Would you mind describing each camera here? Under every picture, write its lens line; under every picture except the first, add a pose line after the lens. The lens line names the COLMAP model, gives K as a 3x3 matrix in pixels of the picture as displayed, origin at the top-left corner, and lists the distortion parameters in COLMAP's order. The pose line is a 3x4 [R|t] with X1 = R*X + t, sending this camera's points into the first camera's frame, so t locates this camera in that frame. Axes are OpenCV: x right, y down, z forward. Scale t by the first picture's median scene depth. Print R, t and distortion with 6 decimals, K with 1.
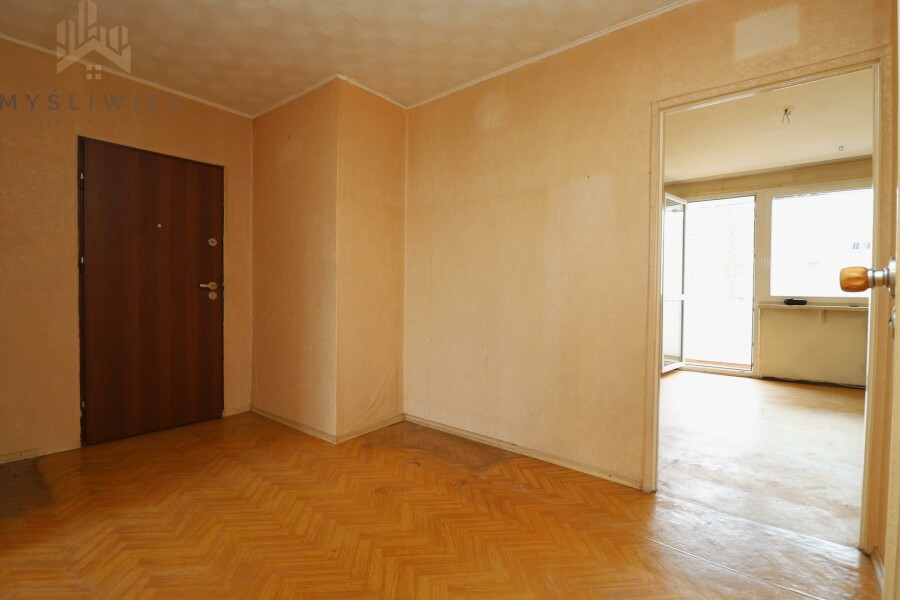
lens RADIAL K [[416.7, 0, 454.8], [0, 416.7, 288.6], [0, 0, 1]] dist [0.003108, -0.013191]
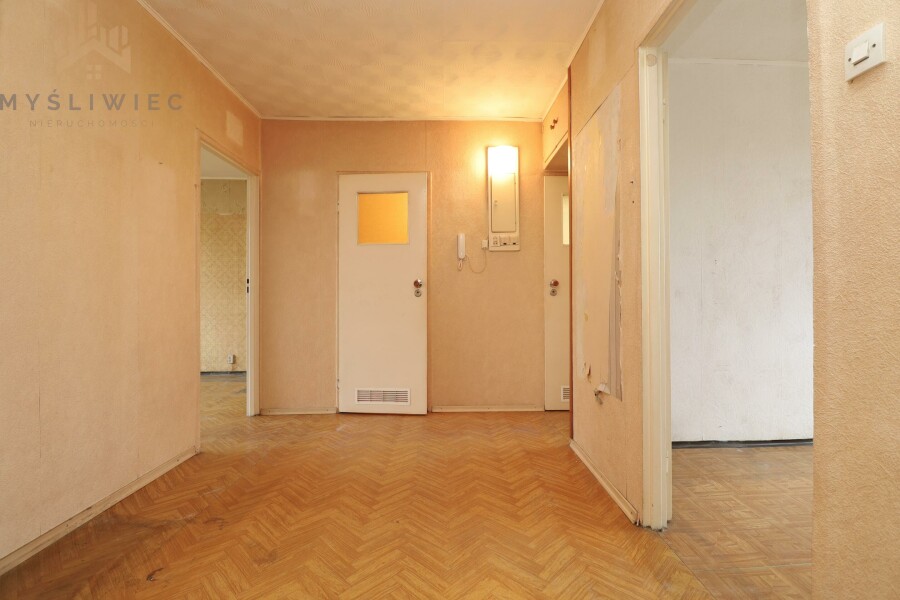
lens RADIAL K [[416.7, 0, 454.8], [0, 416.7, 288.6], [0, 0, 1]] dist [0.003108, -0.013191]
pose [[-0.649473, 0.008822, 0.760333, -0.877611], [-0.002564, 0.999902, -0.013792, 0.031728], [-0.760380, -0.010907, -0.649387, 1.157147]]
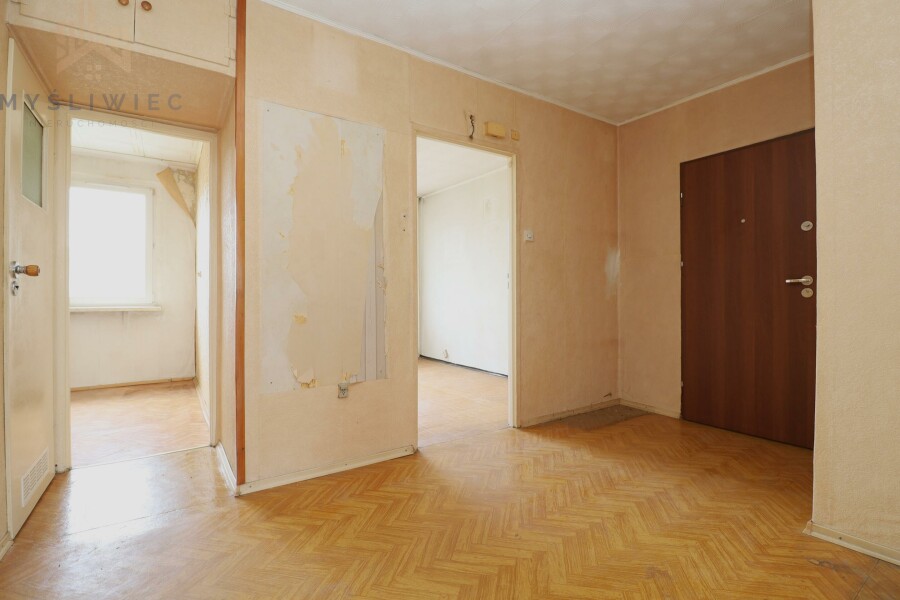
lens RADIAL K [[416.7, 0, 454.8], [0, 416.7, 288.6], [0, 0, 1]] dist [0.003108, -0.013191]
pose [[-0.287030, -0.027087, -0.957539, 0.535359], [0.000807, 0.999593, -0.028518, 0.044055], [0.957921, -0.008958, -0.286891, 0.837384]]
